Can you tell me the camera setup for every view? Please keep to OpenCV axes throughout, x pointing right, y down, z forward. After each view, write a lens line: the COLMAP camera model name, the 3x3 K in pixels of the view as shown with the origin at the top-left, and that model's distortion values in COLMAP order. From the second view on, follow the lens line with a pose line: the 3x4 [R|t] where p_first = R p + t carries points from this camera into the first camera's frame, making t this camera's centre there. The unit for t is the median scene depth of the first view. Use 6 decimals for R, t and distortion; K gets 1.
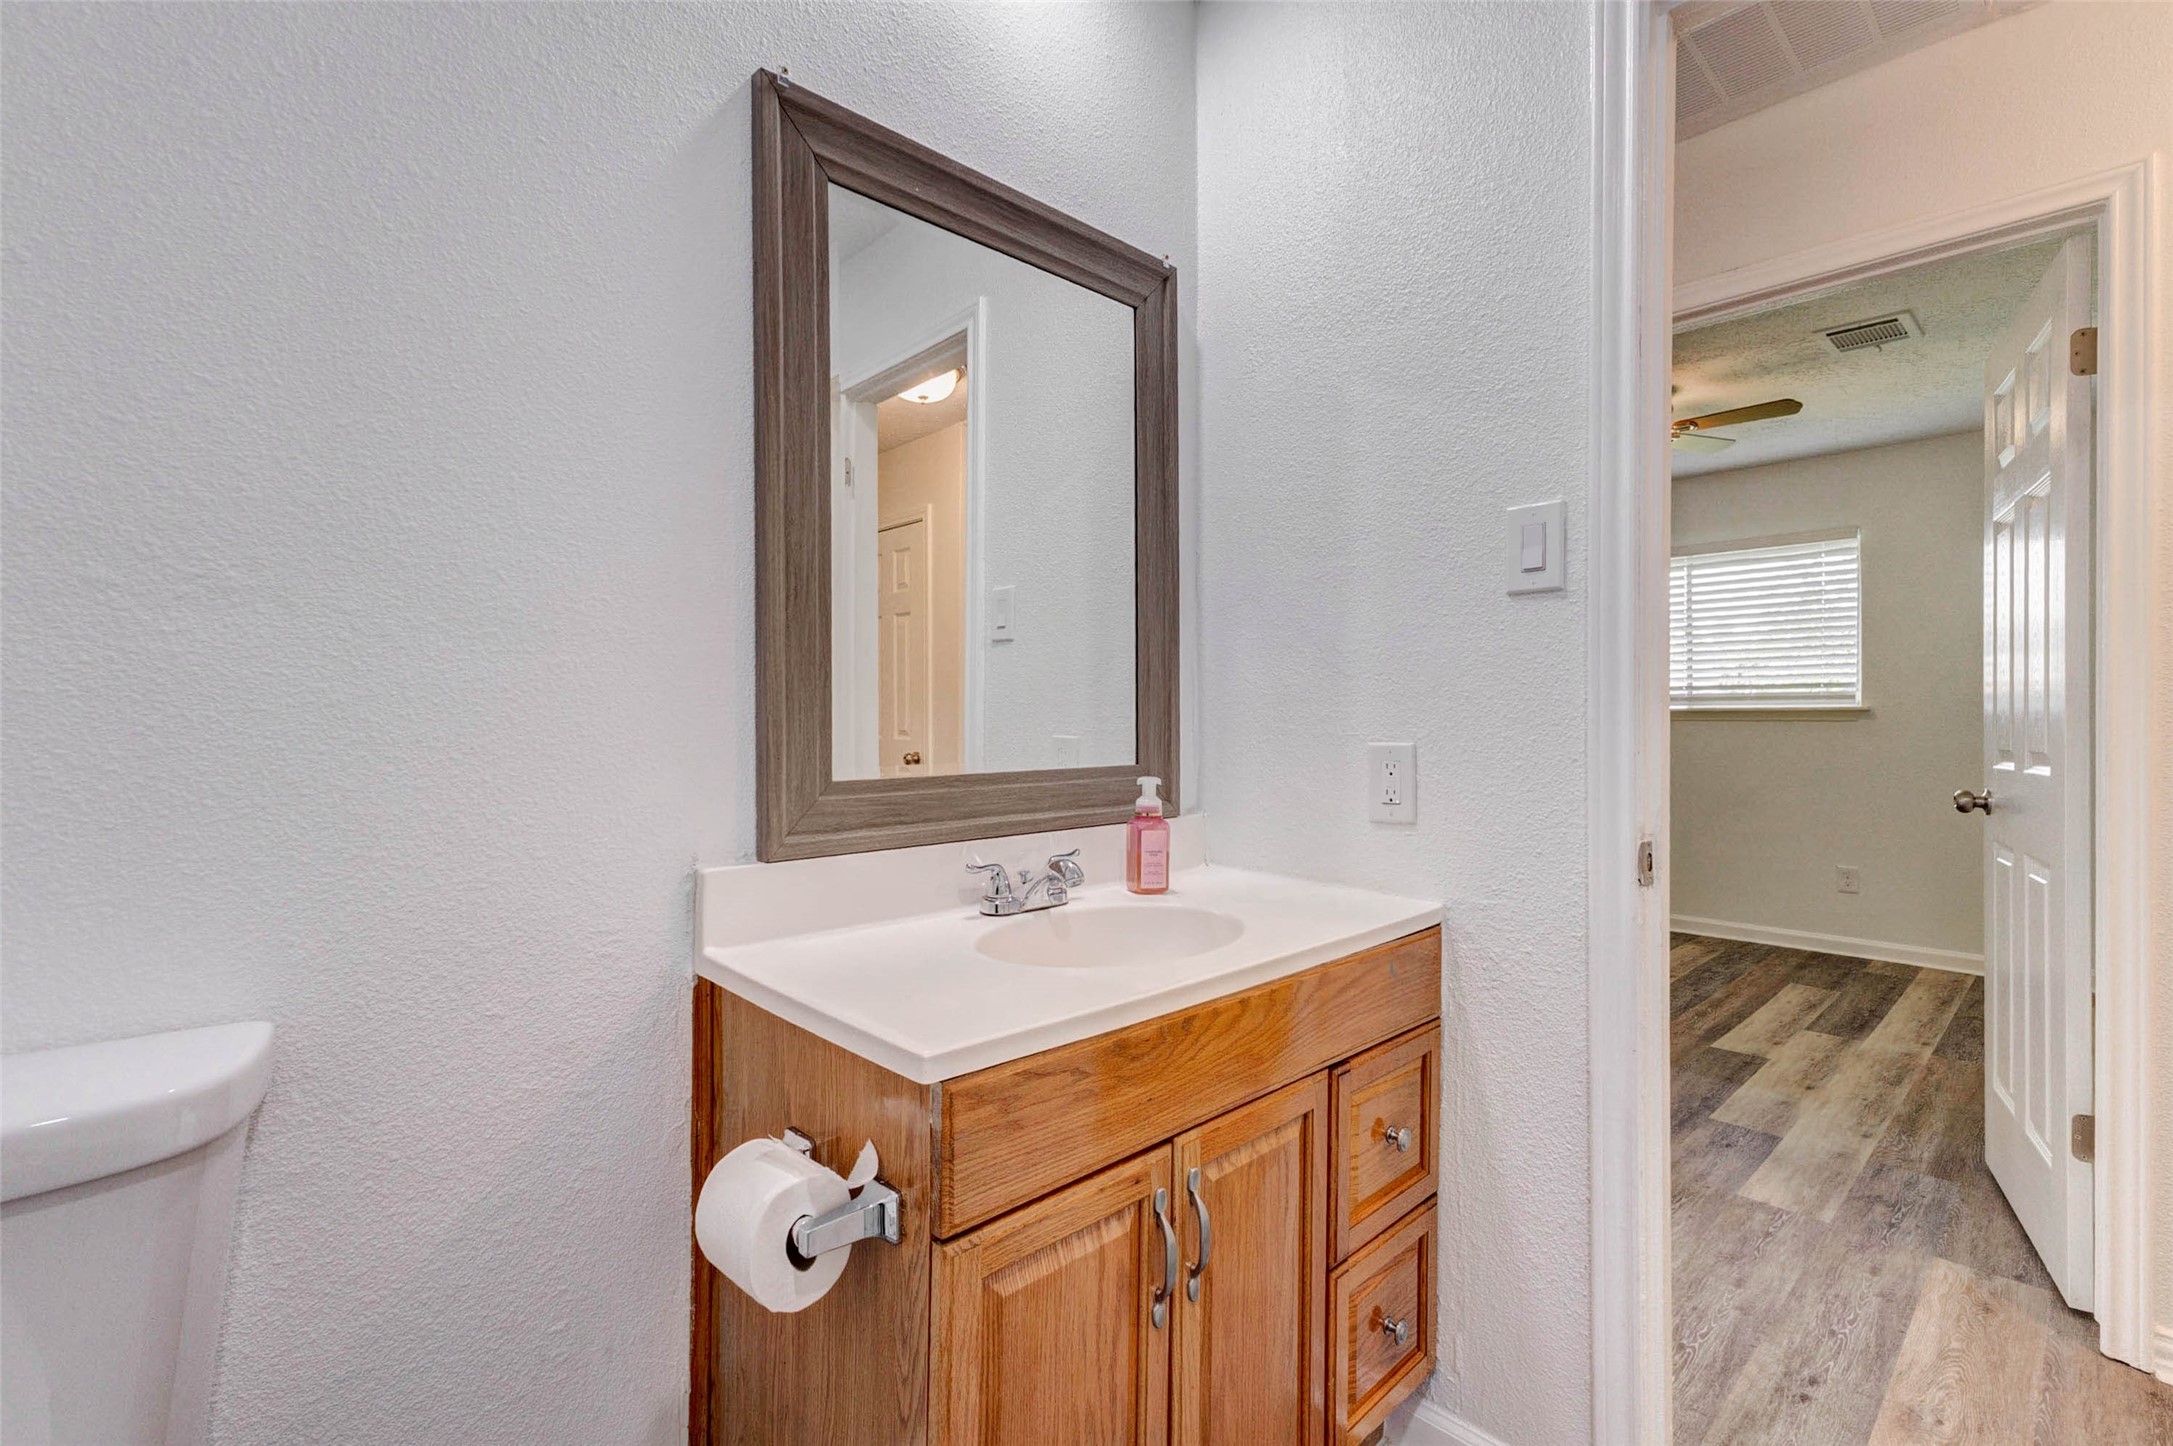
lens RADIAL K [[981.1, 0, 1120.2], [0, 981.1, 713.3], [0, 0, 1]] dist [0.016279, -0.002780]
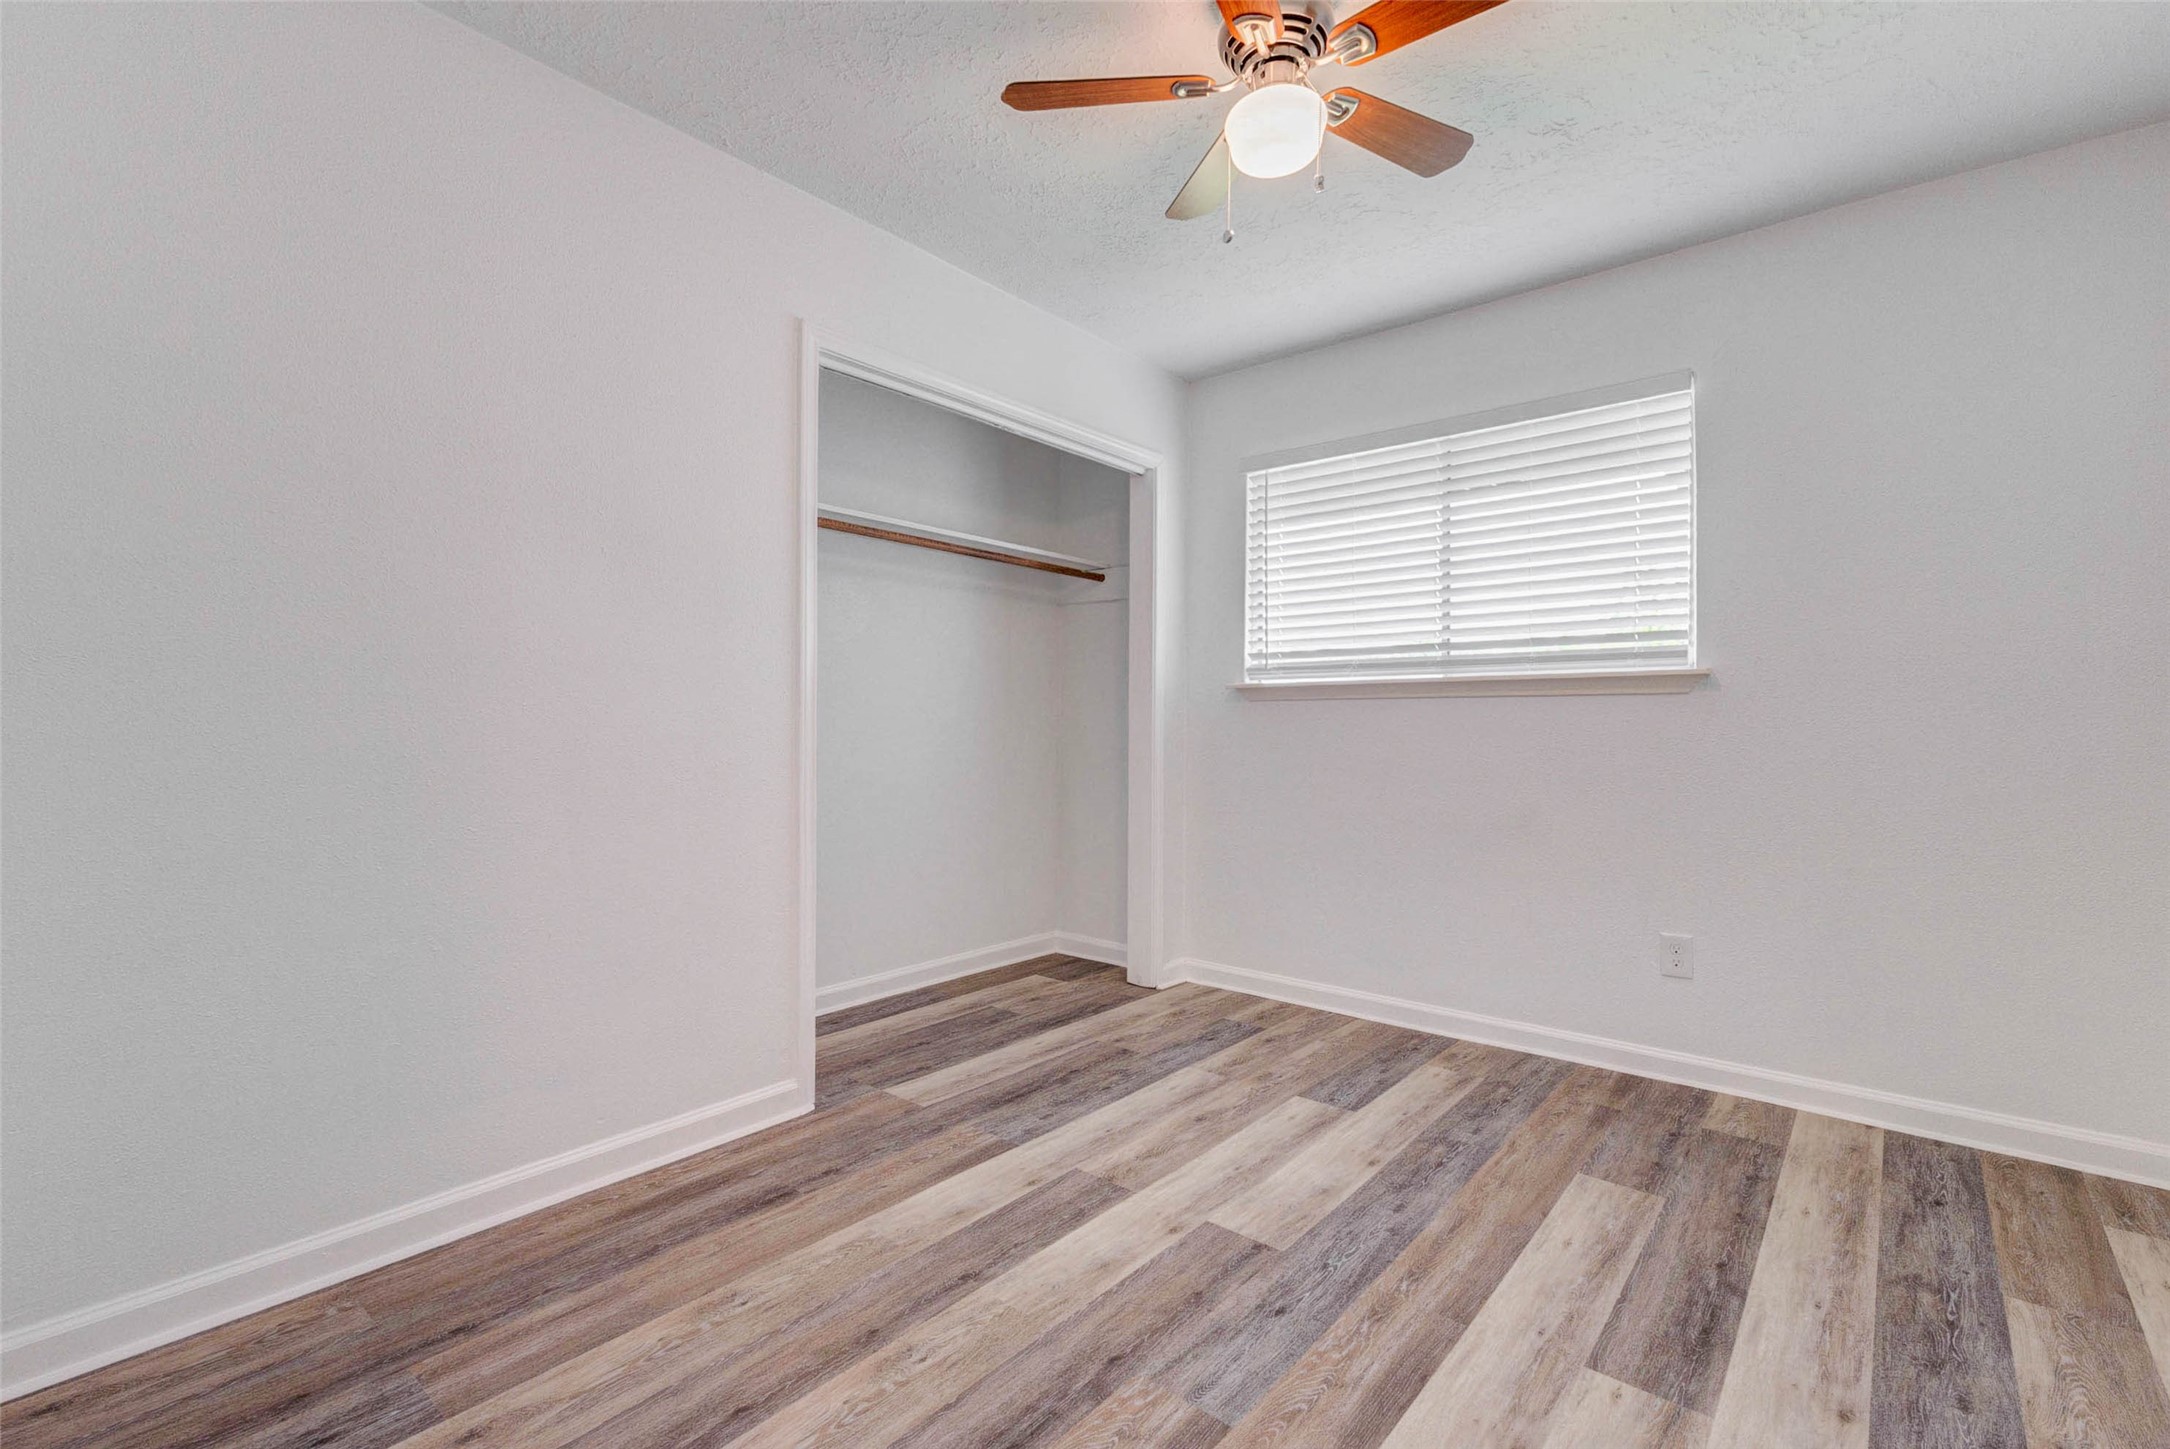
lens RADIAL K [[979.7, 0, 1097.2], [0, 979.7, 730.0], [0, 0, 1]] dist [0.016279, -0.002780]
pose [[0.994813, -0.011422, 0.101073, 0.109583], [0.010193, 0.999868, 0.012666, 0.007002], [-0.101205, -0.011570, 0.994798, 0.148252]]
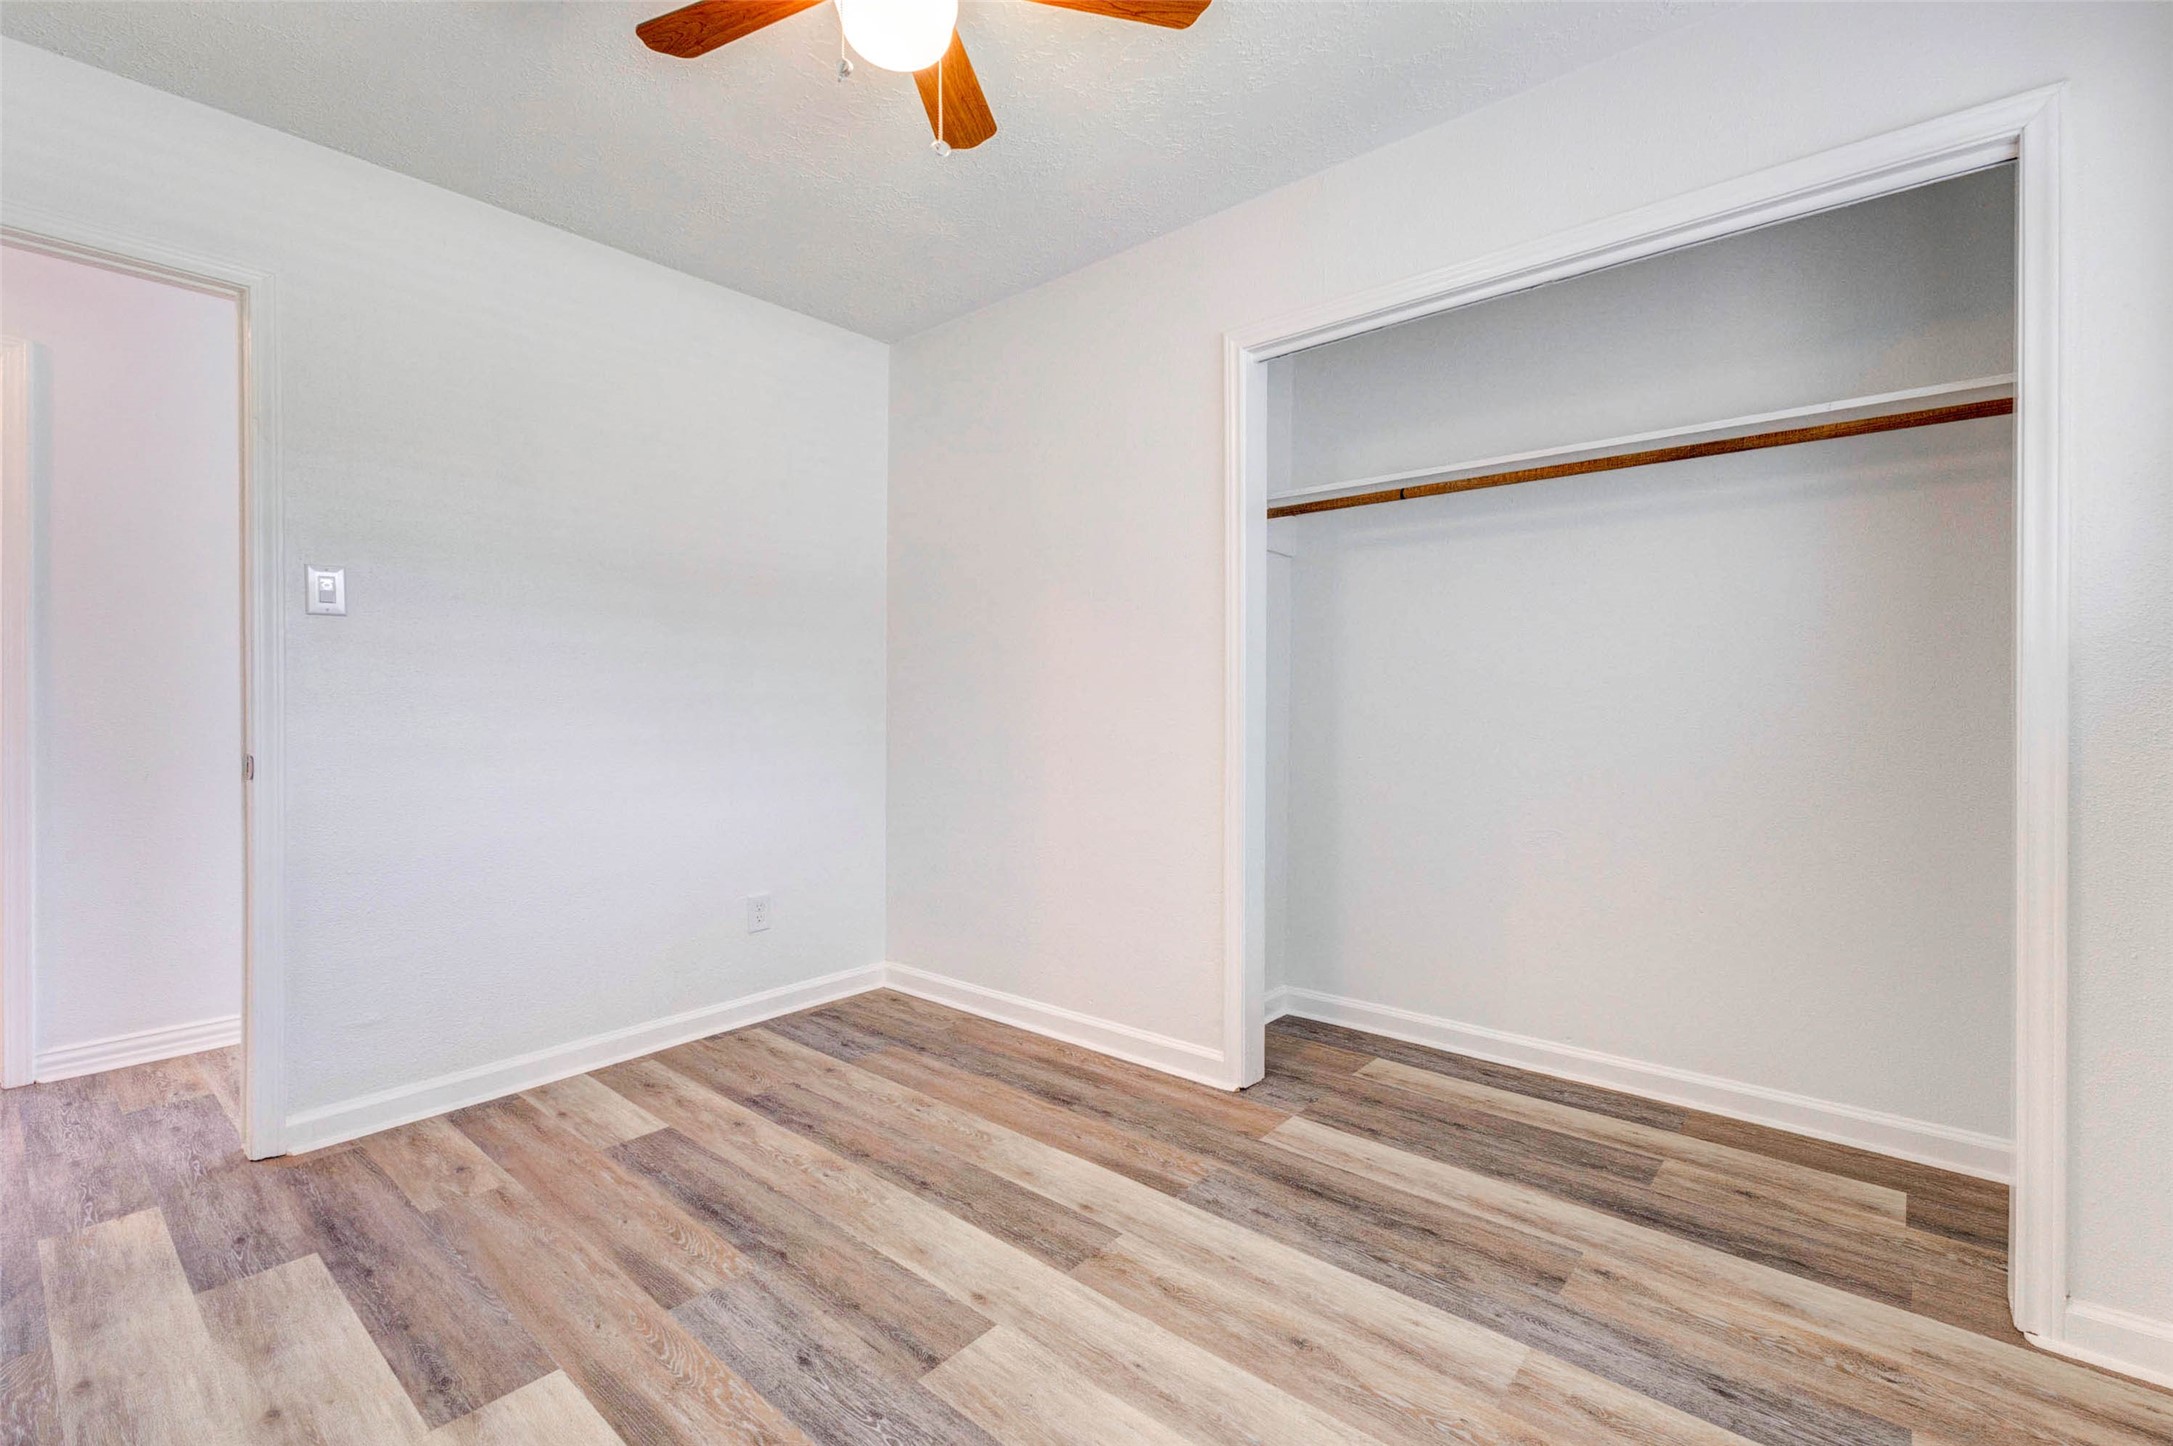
lens RADIAL K [[981.1, 0, 1082.9], [0, 981.1, 699.3], [0, 0, 1]] dist [0.016279, -0.002780]
pose [[0.060988, -0.022976, -0.997874, 0.259988], [0.007927, 0.999715, -0.022533, 0.008254], [0.998107, -0.006536, 0.061153, 0.292149]]
